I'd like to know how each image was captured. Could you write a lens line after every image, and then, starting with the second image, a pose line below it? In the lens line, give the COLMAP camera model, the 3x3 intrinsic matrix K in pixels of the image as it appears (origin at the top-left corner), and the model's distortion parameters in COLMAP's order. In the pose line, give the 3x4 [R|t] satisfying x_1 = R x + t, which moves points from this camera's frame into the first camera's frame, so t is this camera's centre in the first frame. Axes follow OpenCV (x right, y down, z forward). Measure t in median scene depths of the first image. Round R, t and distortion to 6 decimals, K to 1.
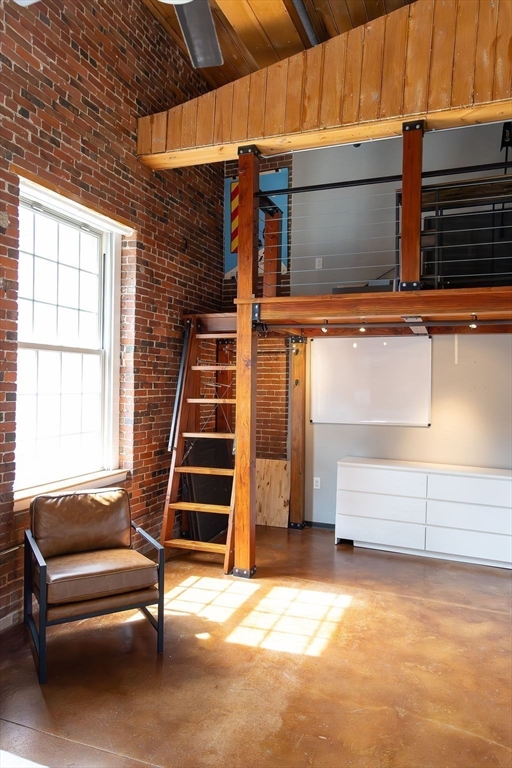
lens RADIAL K [[519.5, 0, 256.3], [0, 519.5, 384.4], [0, 0, 1]] dist [-0.003272, -0.000719]
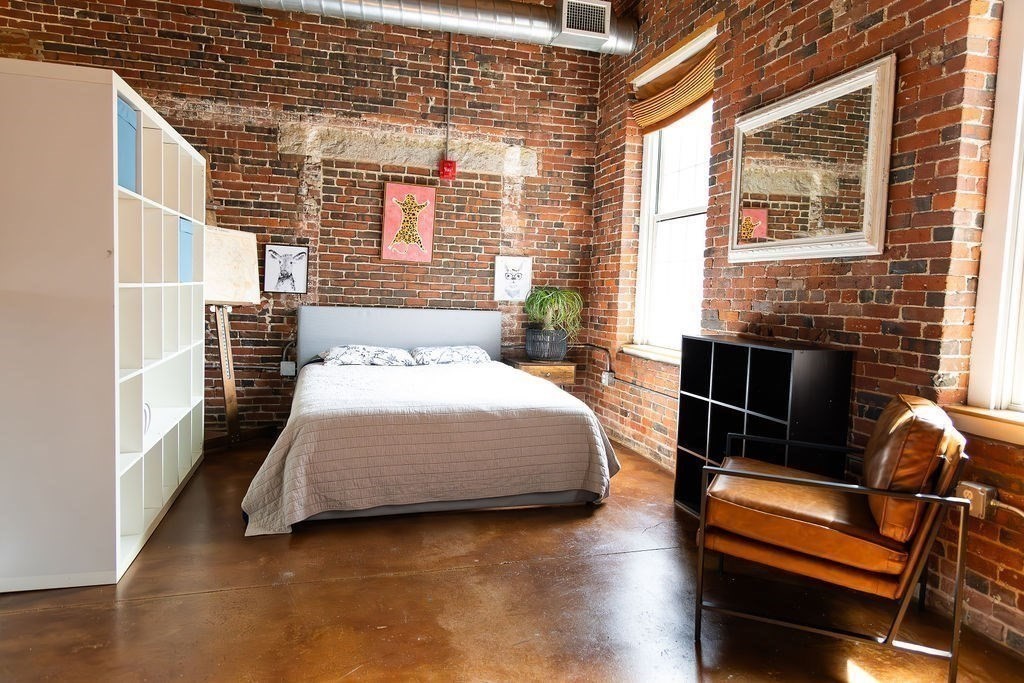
lens RADIAL K [[651.0, 0, 512.6], [0, 651.0, 341.4], [0, 0, 1]] dist [0.005191, 0.001193]
pose [[-0.795653, -0.004317, -0.605738, 0.406165], [-0.056557, 0.996136, 0.067189, 0.129387], [0.603107, 0.087717, -0.792822, 1.334960]]
